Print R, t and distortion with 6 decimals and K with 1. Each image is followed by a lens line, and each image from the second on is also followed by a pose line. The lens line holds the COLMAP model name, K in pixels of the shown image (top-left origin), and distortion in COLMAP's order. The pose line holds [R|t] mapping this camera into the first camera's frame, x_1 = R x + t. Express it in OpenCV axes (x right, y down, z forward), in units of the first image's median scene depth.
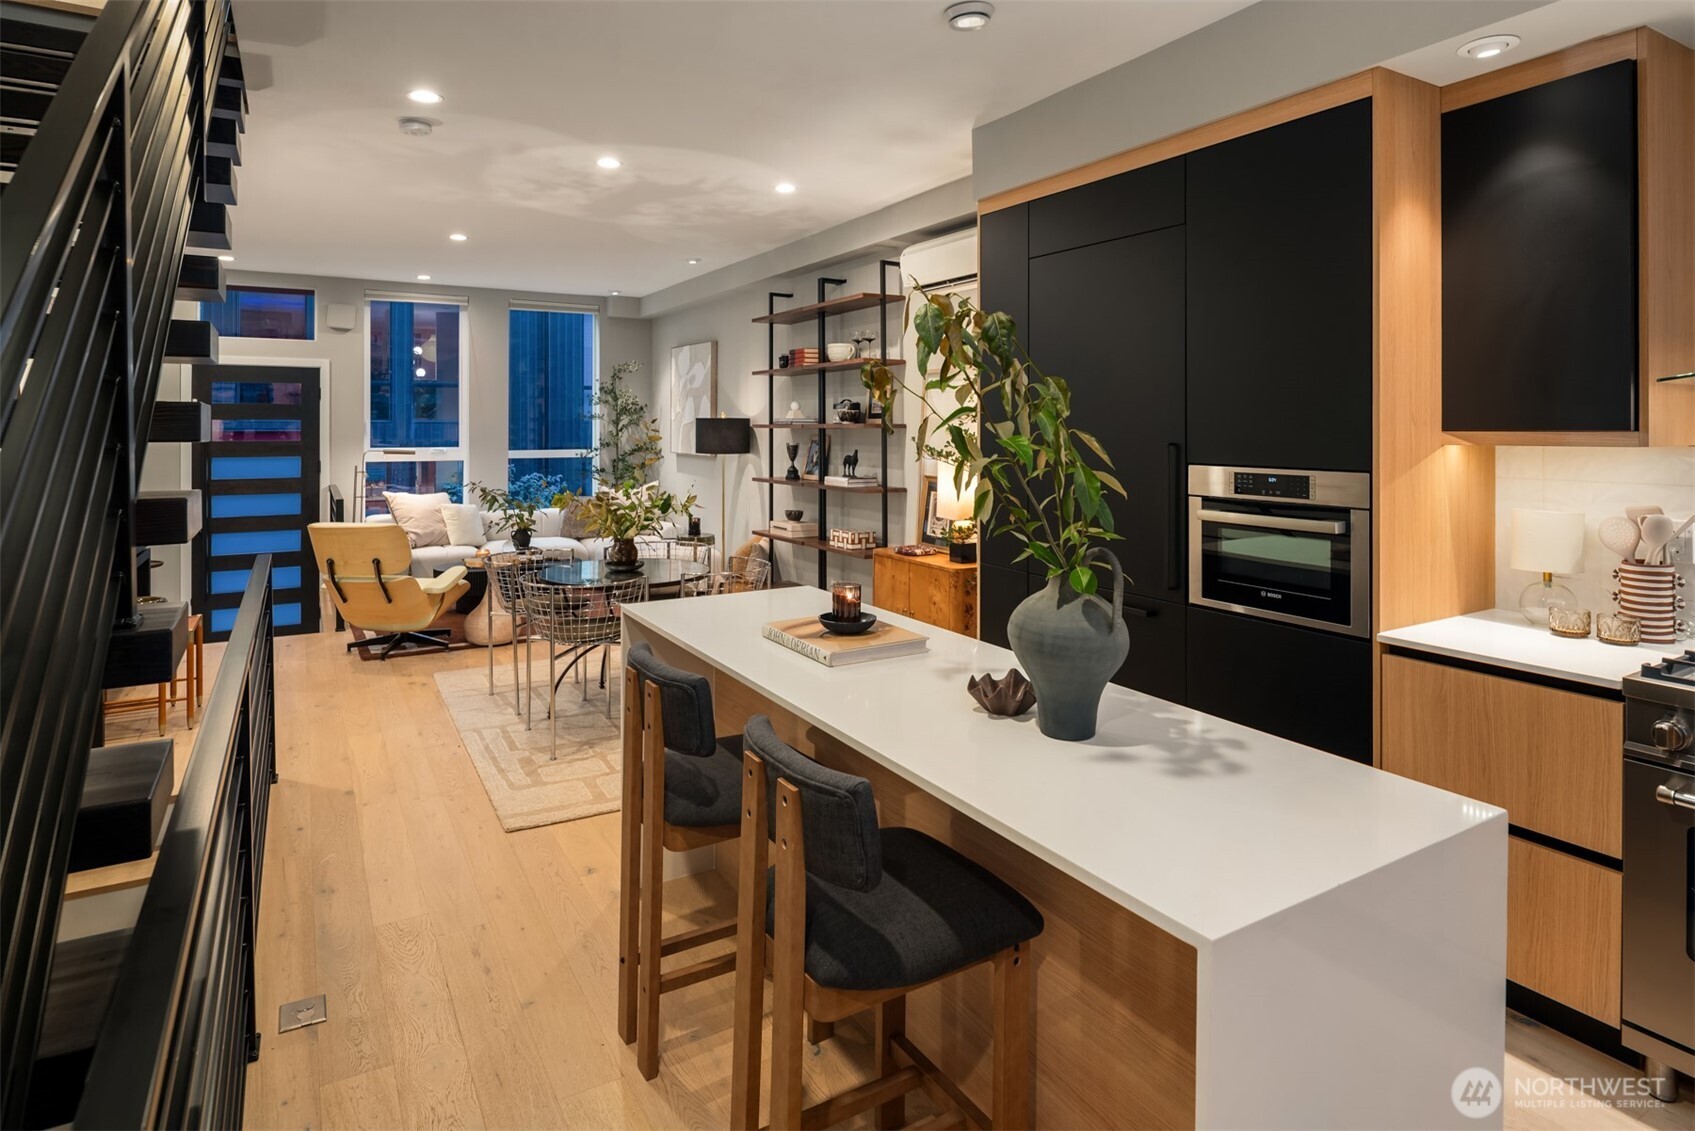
lens RADIAL K [[936.9, 0, 851.9], [0, 936.9, 436.7], [0, 0, 1]] dist [-0.001871, 0.000016]
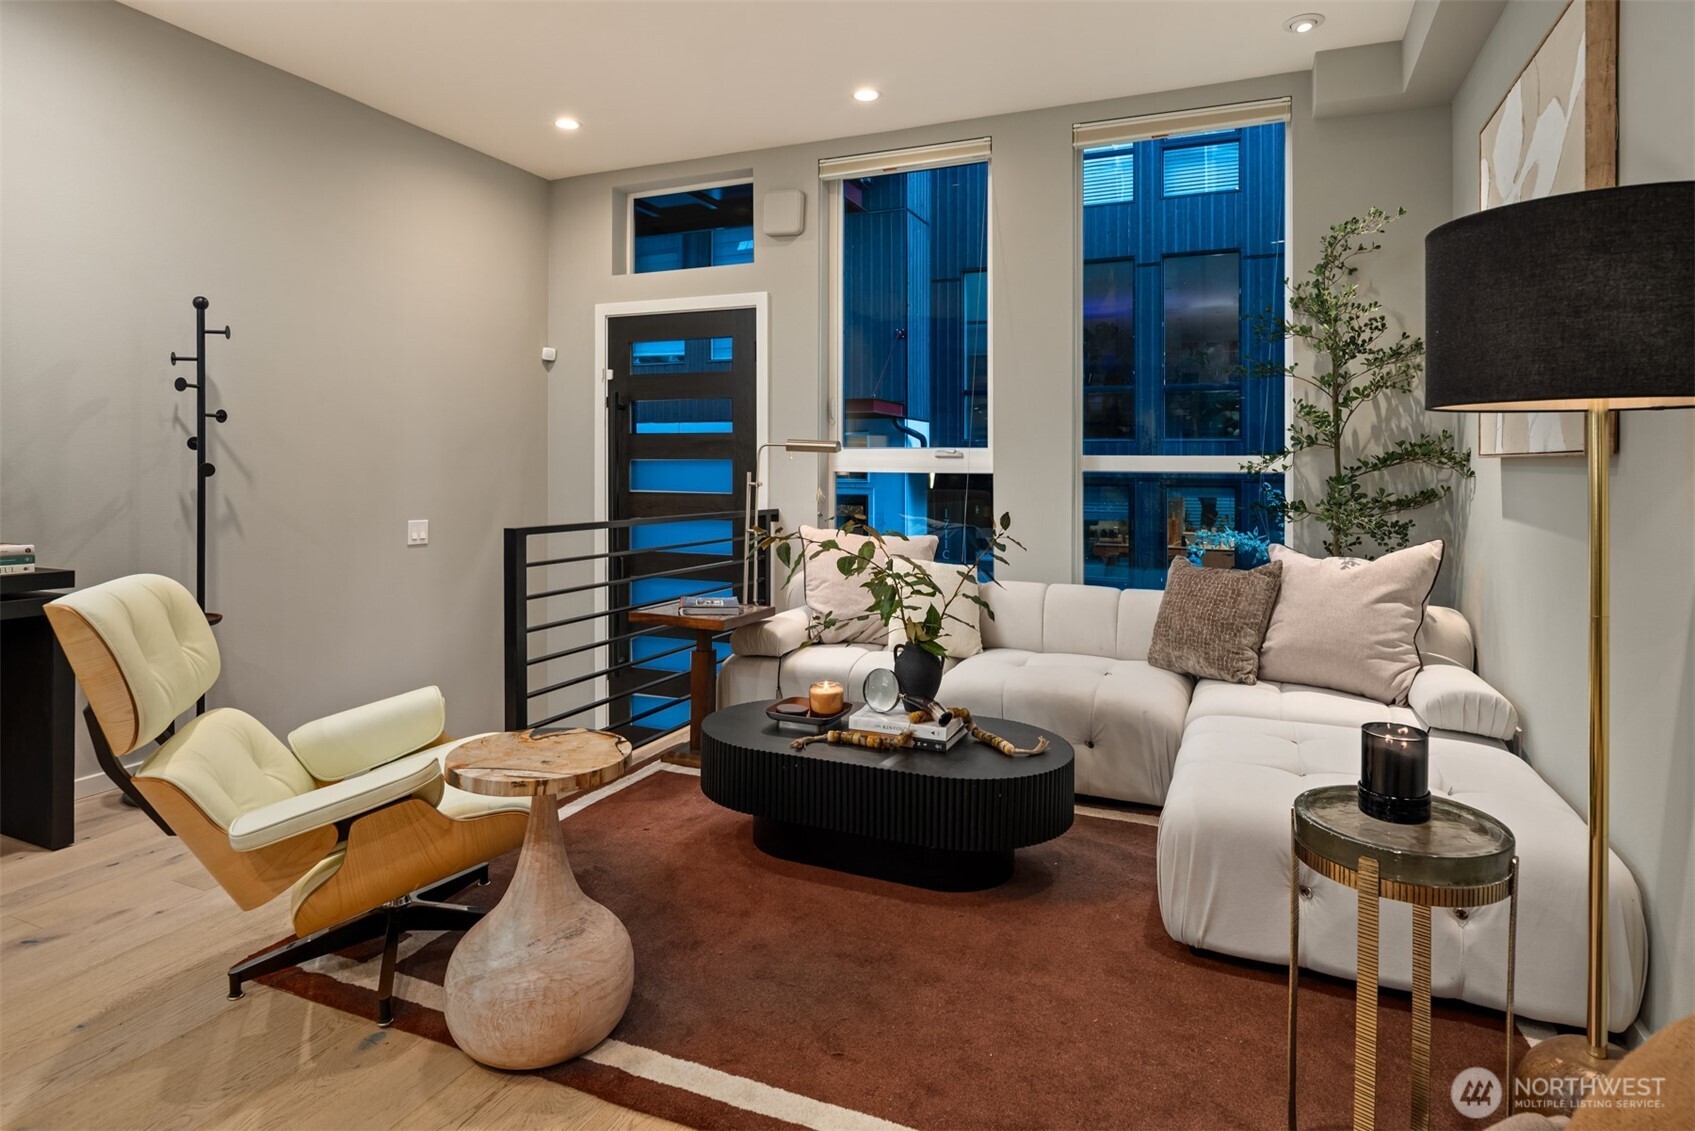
lens RADIAL K [[914.9, 0, 846.7], [0, 914.9, 480.4], [0, 0, 1]] dist [0.001299, 0.000447]
pose [[0.583509, 0.010830, -0.812034, -0.066297], [-0.013542, 0.999902, 0.003605, 0.028223], [0.811993, 0.008892, 0.583599, 0.662951]]
